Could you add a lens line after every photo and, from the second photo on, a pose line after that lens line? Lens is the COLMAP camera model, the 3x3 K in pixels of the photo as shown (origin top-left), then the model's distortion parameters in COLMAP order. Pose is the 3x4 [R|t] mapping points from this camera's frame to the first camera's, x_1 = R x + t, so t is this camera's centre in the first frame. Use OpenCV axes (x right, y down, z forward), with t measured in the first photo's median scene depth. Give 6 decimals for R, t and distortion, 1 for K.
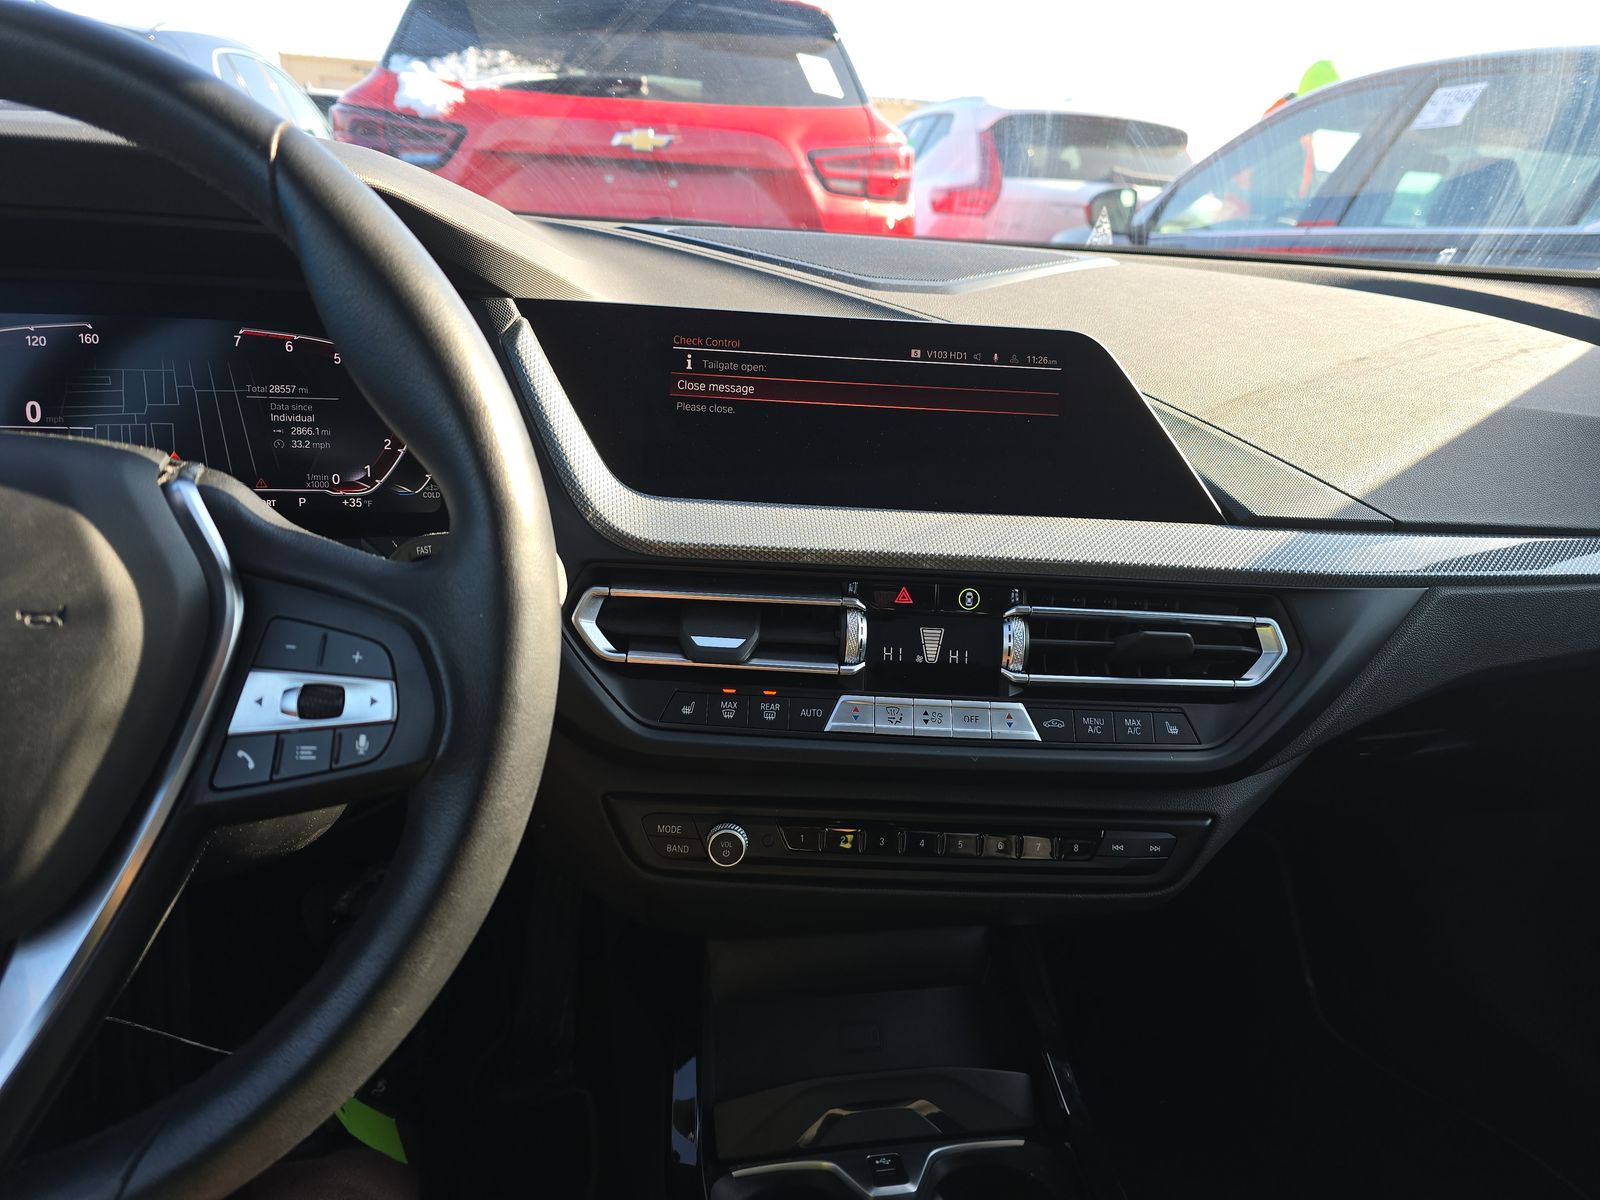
lens RADIAL K [[1132.5, 0, 800.0], [0, 1132.5, 600.0], [0, 0, 1]] dist [0.065517, -0.091072]
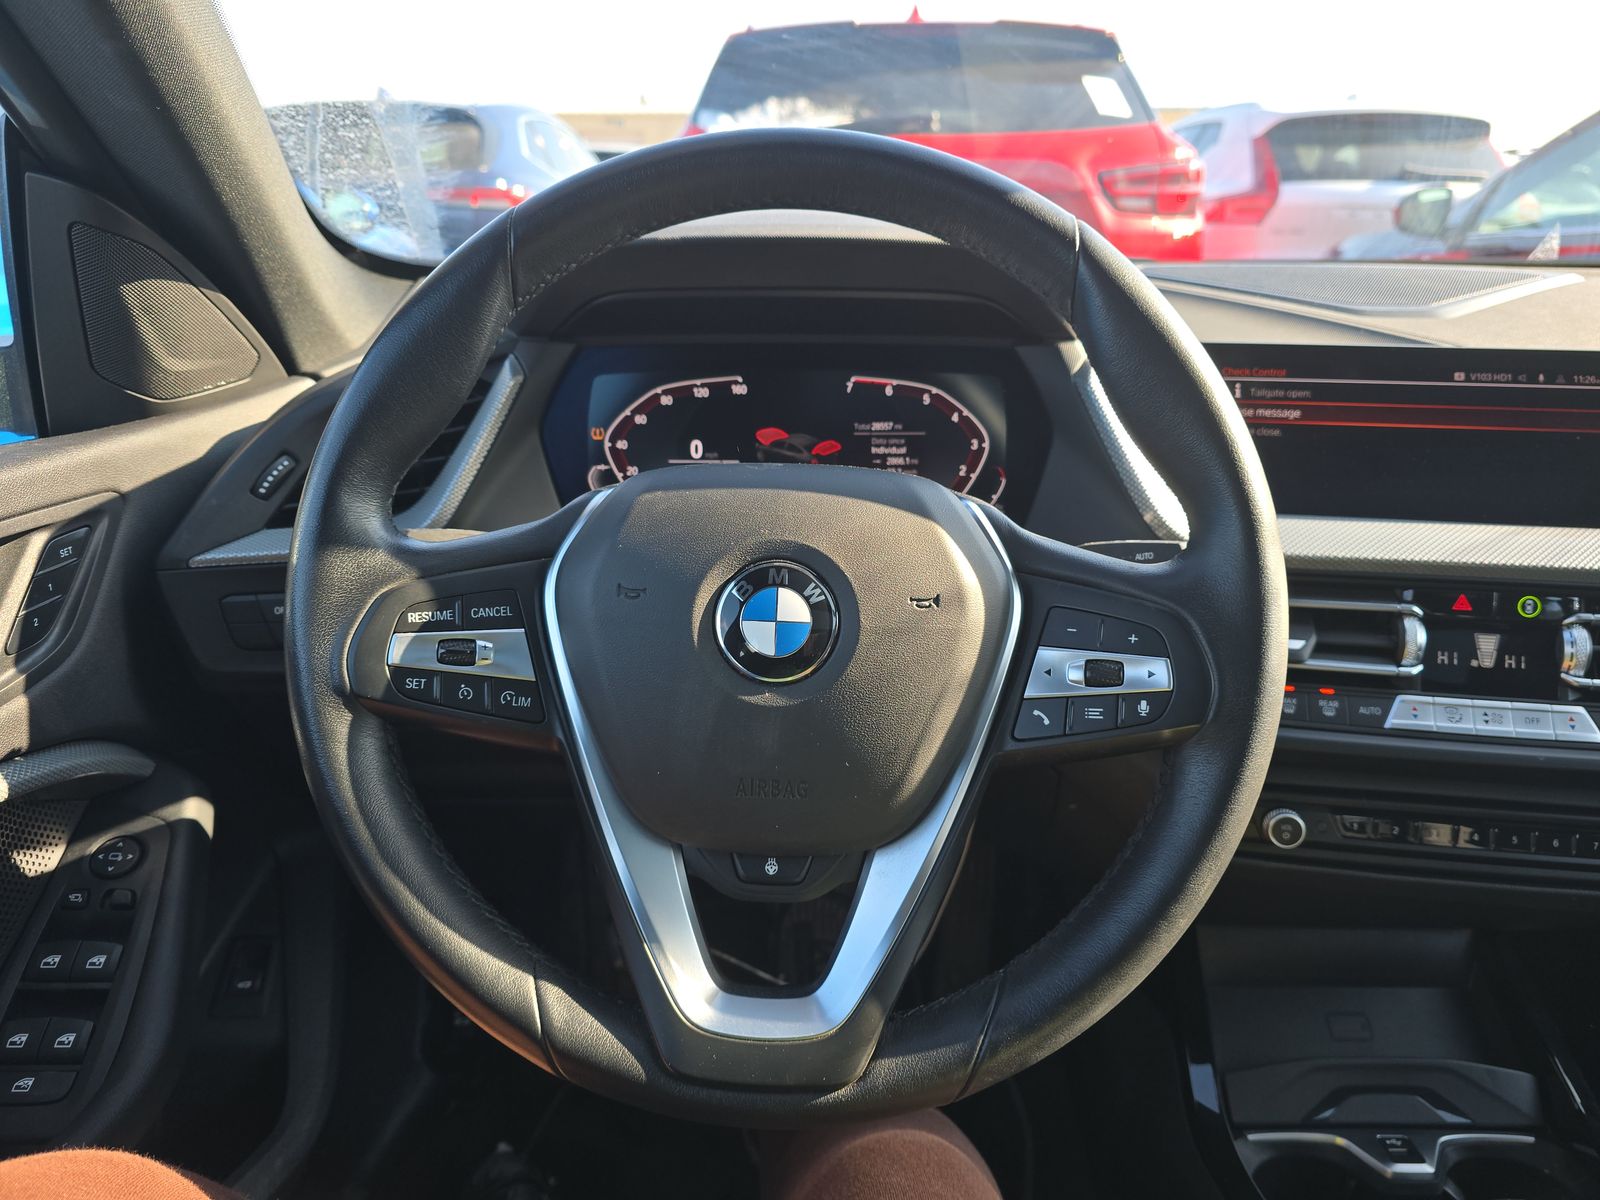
lens RADIAL K [[1132.5, 0, 800.0], [0, 1132.5, 600.0], [0, 0, 1]] dist [0.065517, -0.091072]
pose [[0.978755, 0.008587, -0.204852, -0.290879], [-0.012726, 0.999740, -0.018895, 0.021271], [0.204637, 0.021101, 0.978611, -0.177028]]
